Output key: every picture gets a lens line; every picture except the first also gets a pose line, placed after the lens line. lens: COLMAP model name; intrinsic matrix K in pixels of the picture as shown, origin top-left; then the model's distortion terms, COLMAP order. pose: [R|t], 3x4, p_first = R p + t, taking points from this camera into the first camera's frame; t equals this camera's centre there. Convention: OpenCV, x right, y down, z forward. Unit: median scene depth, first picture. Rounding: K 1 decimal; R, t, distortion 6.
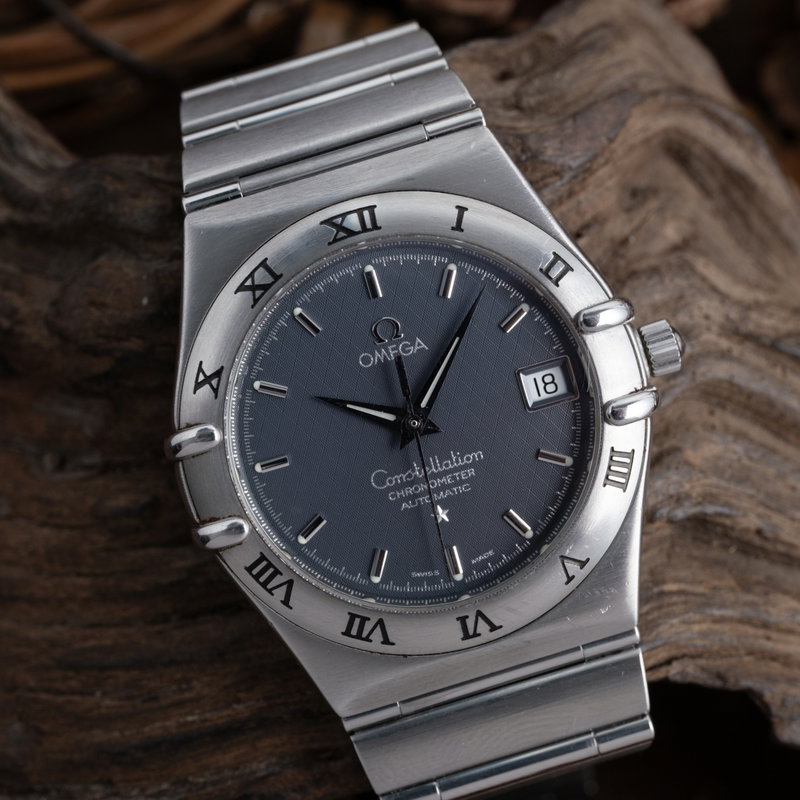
lens RADIAL K [[1460.0, 0, 401.7], [0, 1460.0, 400.0], [0, 0, 1]] dist [0.168313, 0.000000]
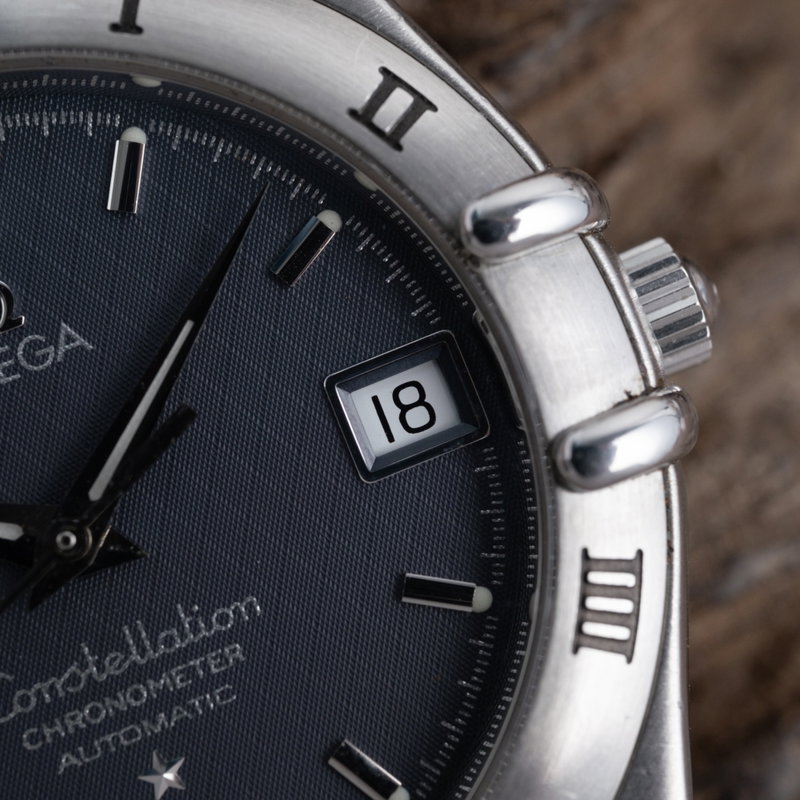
lens RADIAL K [[1929.7, 0, 406.9], [0, 1929.7, 398.2], [0, 0, 1]] dist [0.178557, 0.000000]
pose [[0.994836, -0.100484, 0.014293, 0.093215], [0.101393, 0.990256, -0.095462, 0.036515], [-0.004562, 0.096418, 0.995330, 0.487027]]
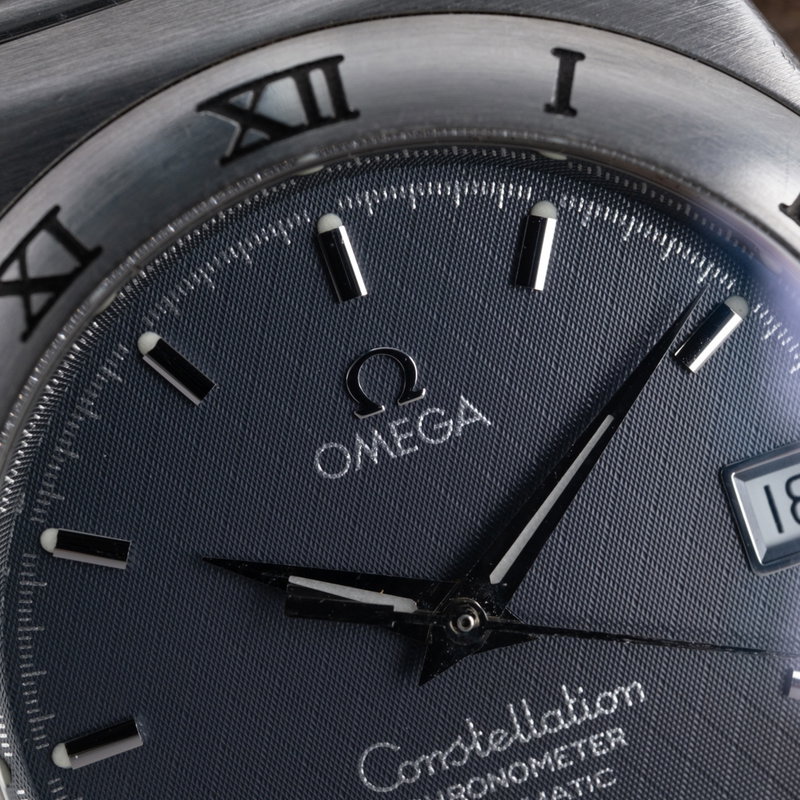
lens RADIAL K [[1929.7, 0, 398.7], [0, 1929.7, 400.4], [0, 0, 1]] dist [0.178557, 0.000000]
pose [[0.998598, -0.043439, 0.030240, -0.021893], [0.043296, 0.999048, 0.005373, -0.045374], [-0.030445, -0.004056, 0.999528, 0.491644]]
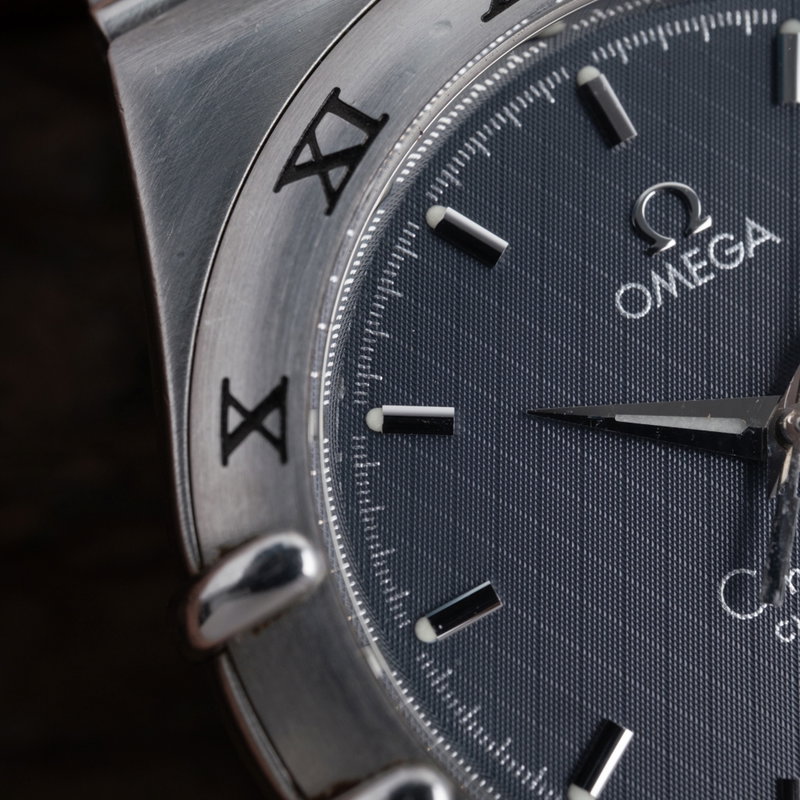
lens RADIAL K [[1929.7, 0, 402.4], [0, 1929.7, 402.2], [0, 0, 1]] dist [0.178557, 0.000000]
pose [[0.976223, -0.209607, 0.055260, -0.119367], [0.215927, 0.962753, -0.162731, 0.069839], [-0.019093, 0.170794, 0.985122, 0.499358]]
